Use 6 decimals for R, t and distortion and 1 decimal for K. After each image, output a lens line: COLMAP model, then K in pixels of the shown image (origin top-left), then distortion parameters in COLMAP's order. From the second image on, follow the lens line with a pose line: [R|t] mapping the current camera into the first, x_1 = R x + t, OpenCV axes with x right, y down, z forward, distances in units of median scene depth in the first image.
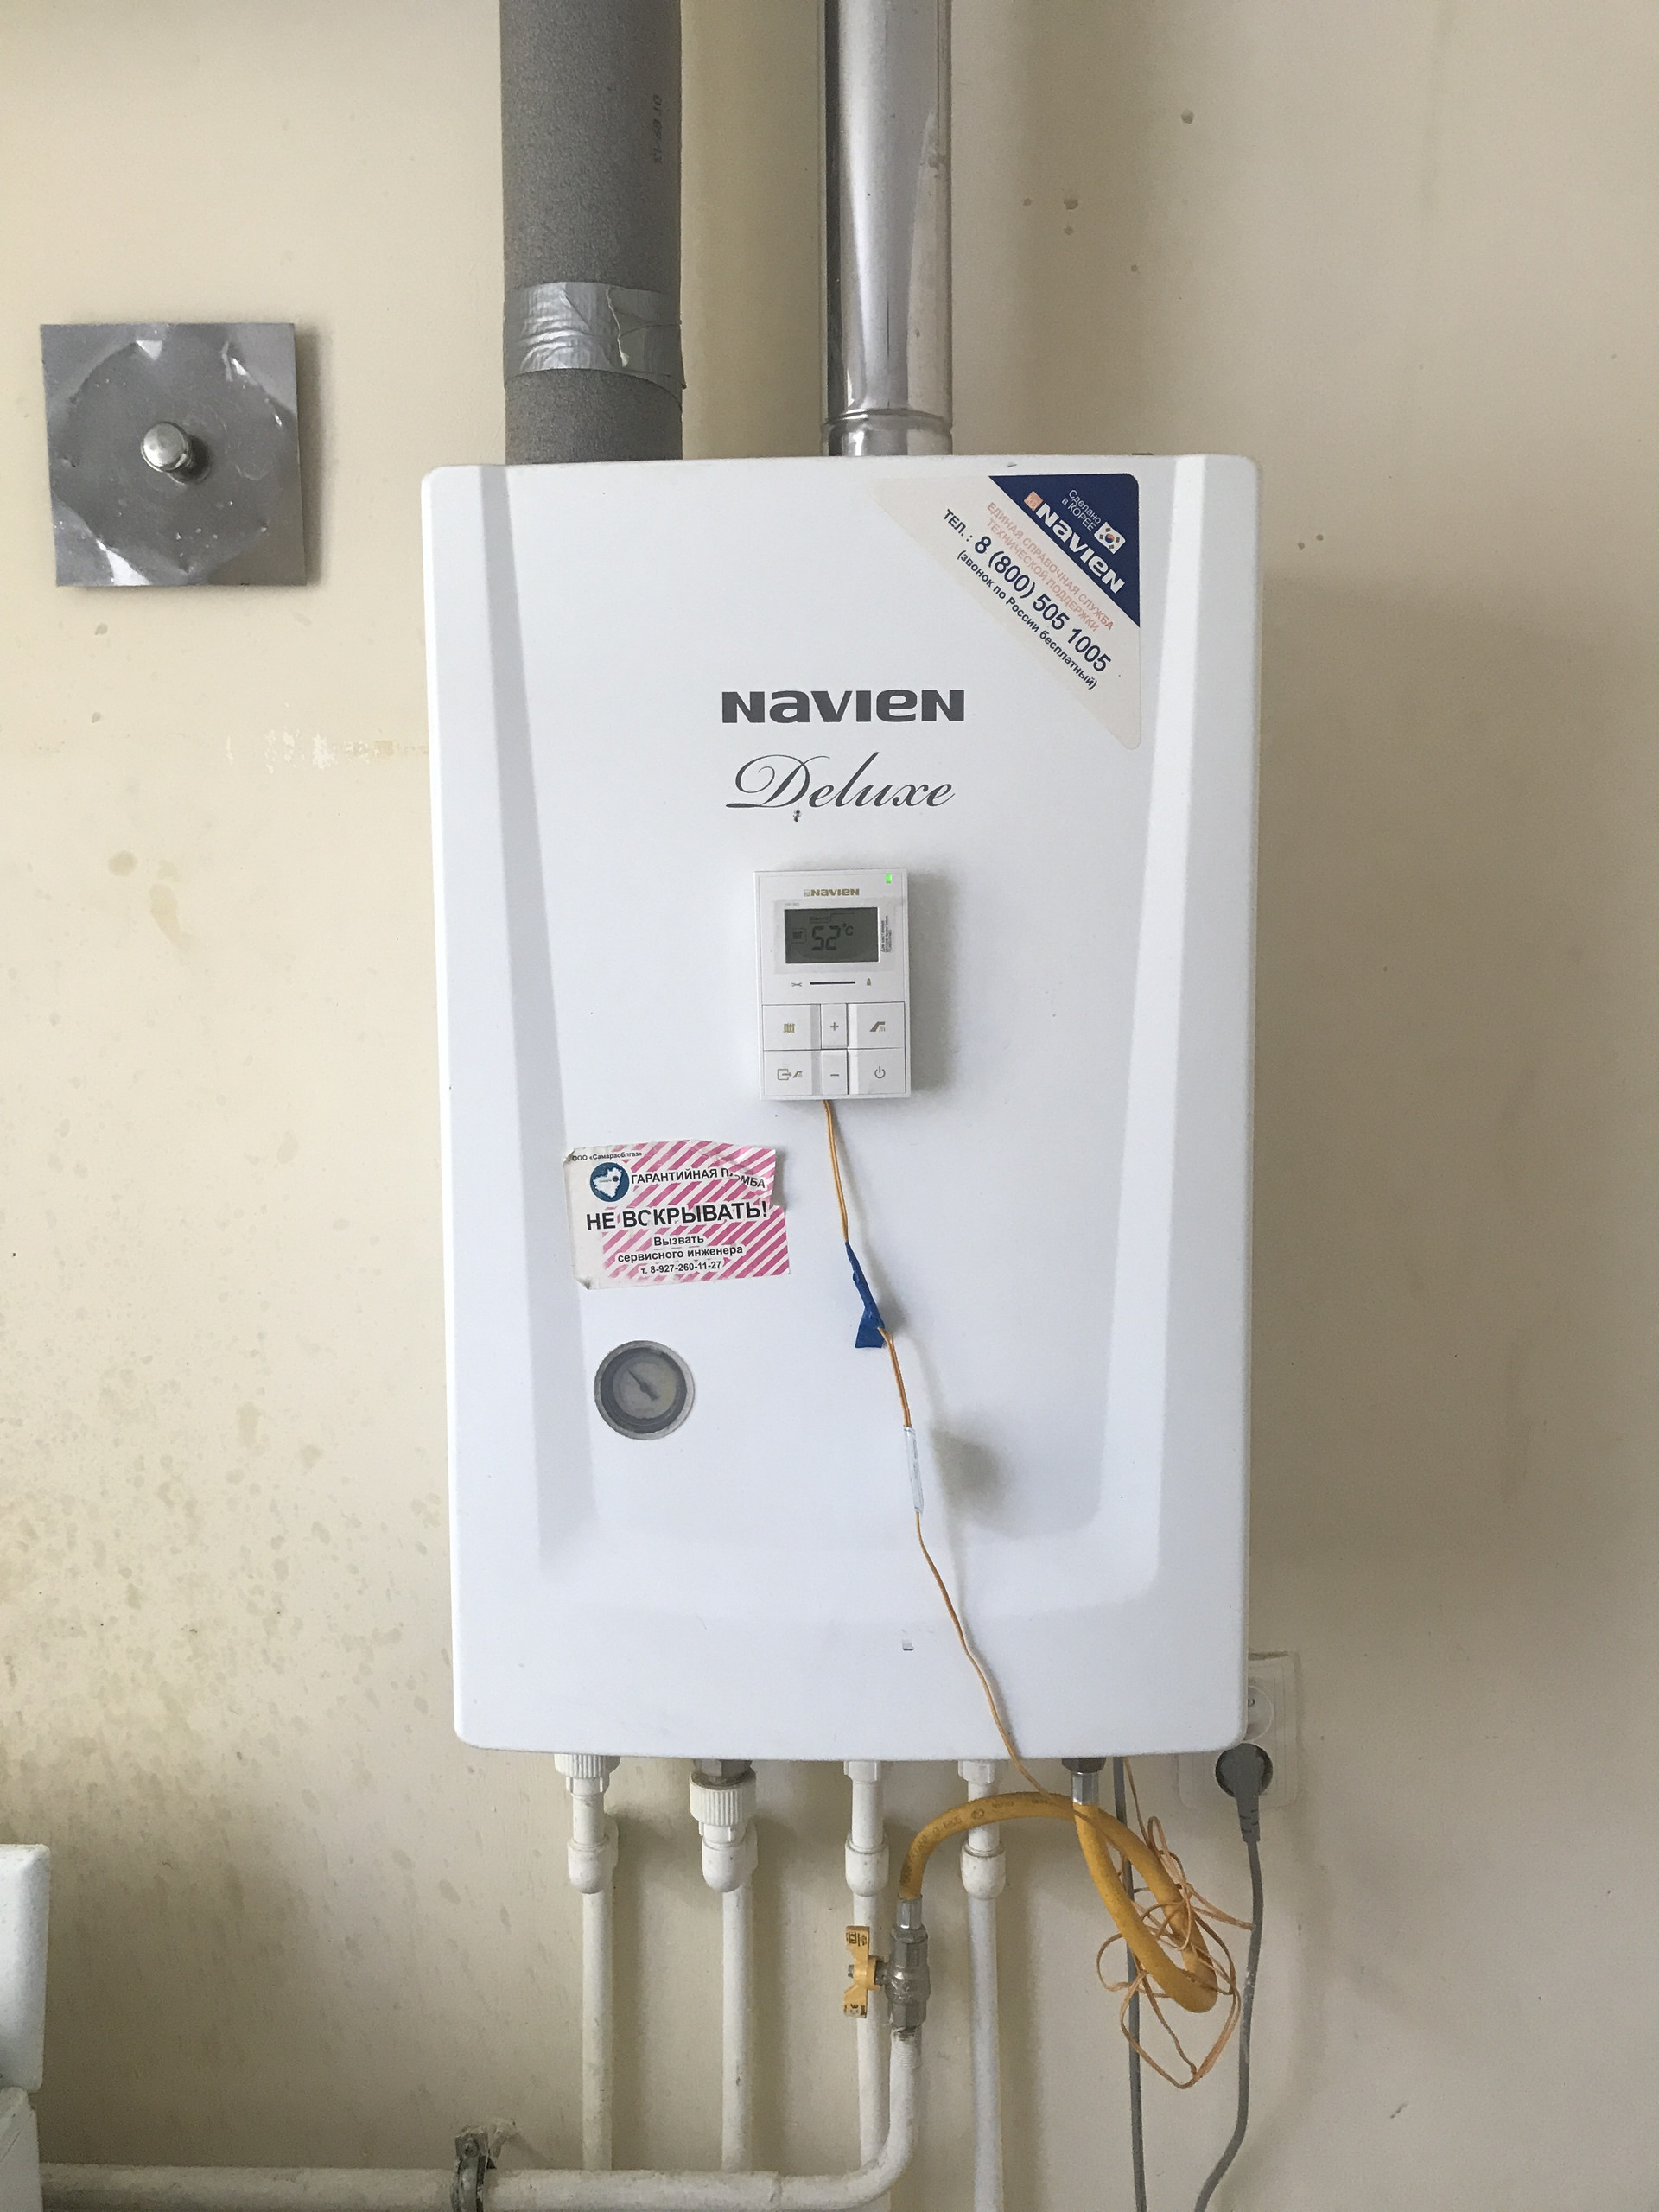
lens RADIAL K [[1840.6, 0, 823.5], [0, 1840.6, 1054.5], [0, 0, 1]] dist [0.035228, -0.002601]
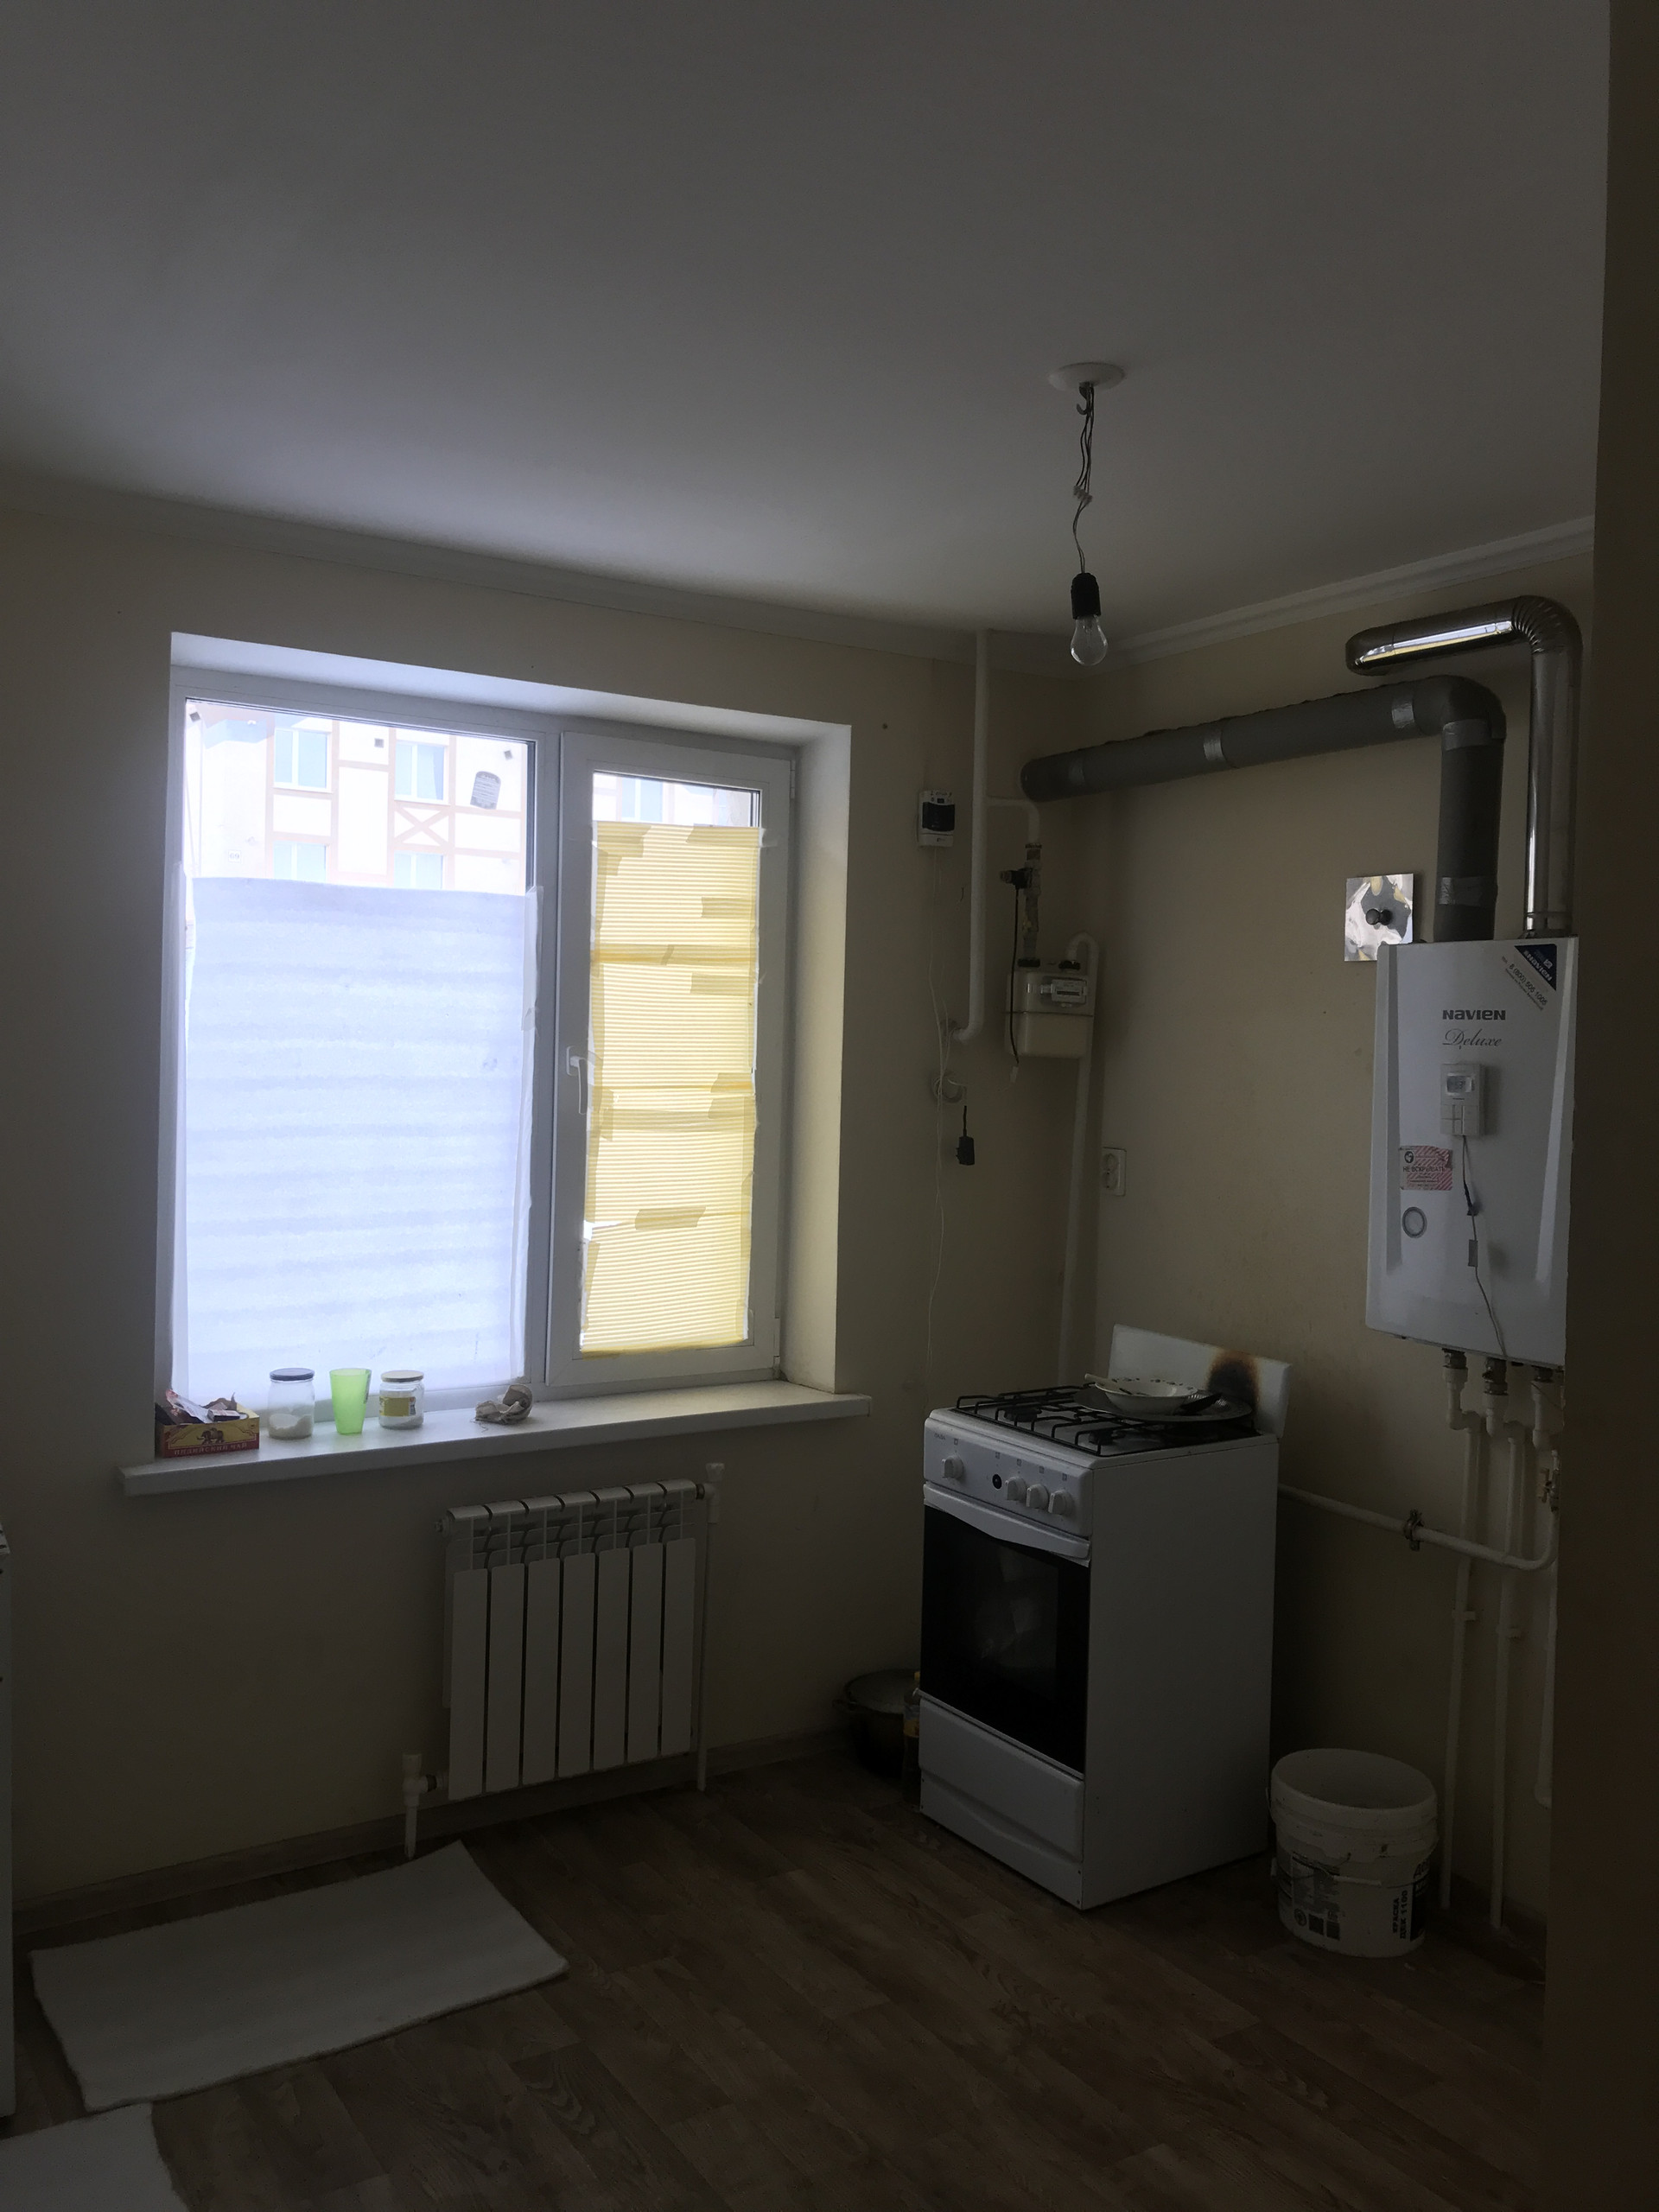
lens RADIAL K [[1840.6, 0, 823.5], [0, 1840.6, 1054.5], [0, 0, 1]] dist [0.035228, -0.002601]
pose [[0.552411, 0.032468, -0.832939, 2.093887], [-0.111873, 0.993089, -0.035484, 0.125156], [0.826030, 0.112786, 0.552226, -1.741937]]
